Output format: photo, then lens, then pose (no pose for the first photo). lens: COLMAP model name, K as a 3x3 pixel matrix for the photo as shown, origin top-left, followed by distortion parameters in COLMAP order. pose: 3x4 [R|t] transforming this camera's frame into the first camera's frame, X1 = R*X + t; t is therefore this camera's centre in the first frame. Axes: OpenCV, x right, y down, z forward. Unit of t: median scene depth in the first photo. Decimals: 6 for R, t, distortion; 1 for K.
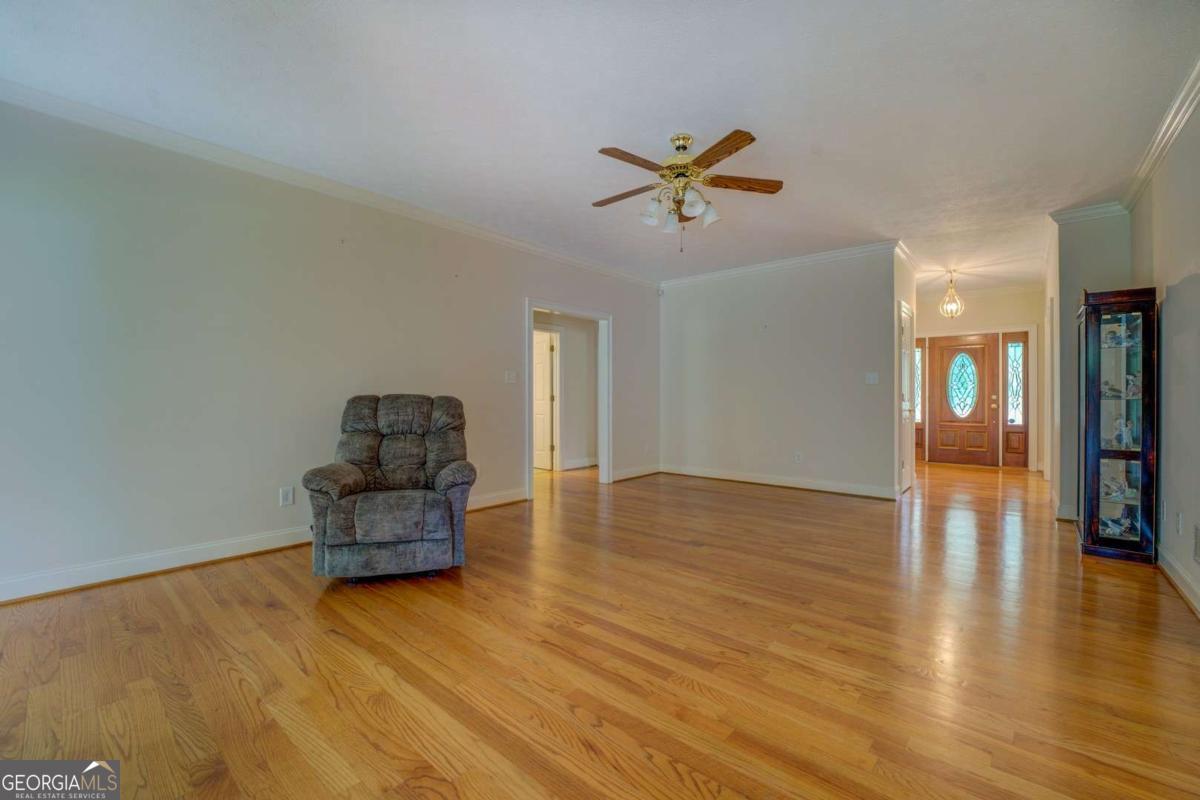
lens RADIAL K [[504.9, 0, 602.3], [0, 504.9, 393.4], [0, 0, 1]] dist [-0.021287, 0.000918]
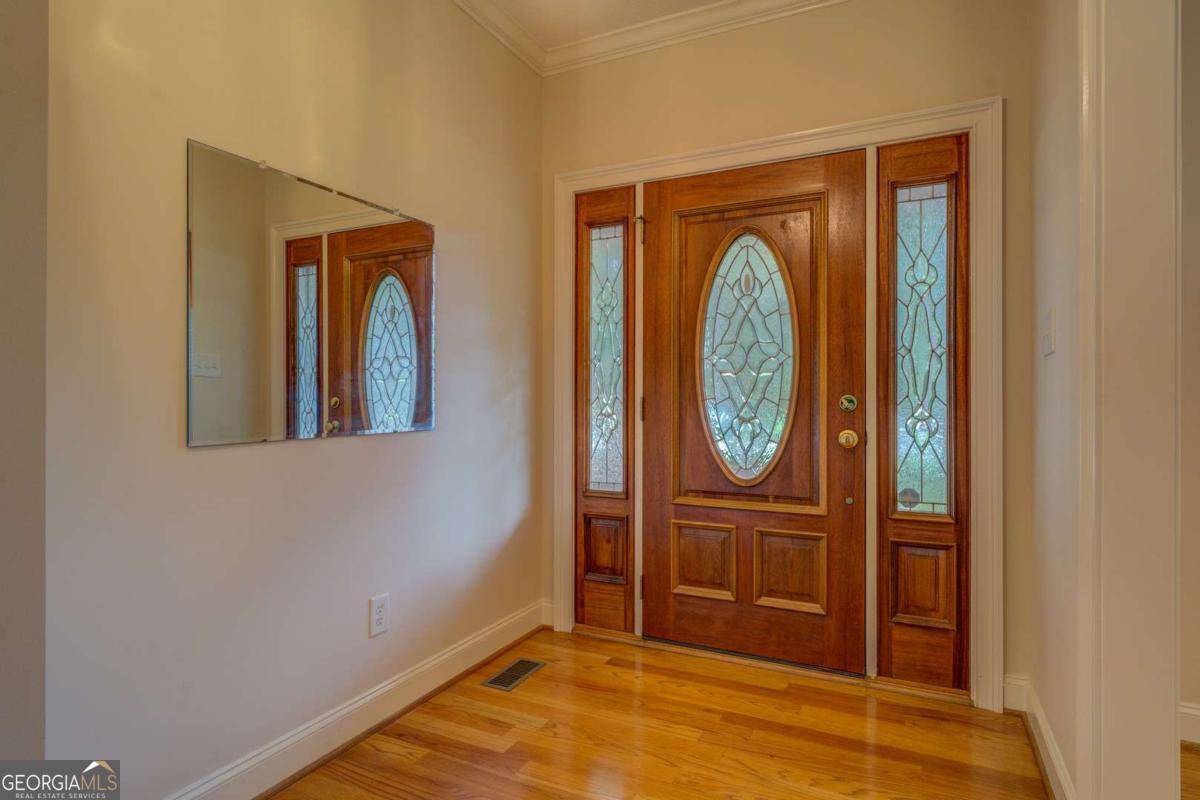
lens RADIAL K [[649.0, 0, 602.4], [0, 649.0, 390.5], [0, 0, 1]] dist [-0.007060, -0.002019]
pose [[0.970992, -0.001578, 0.239108, 0.588427], [0.001323, 0.999998, 0.001229, 0.000632], [-0.239110, -0.000877, 0.970992, 0.713581]]
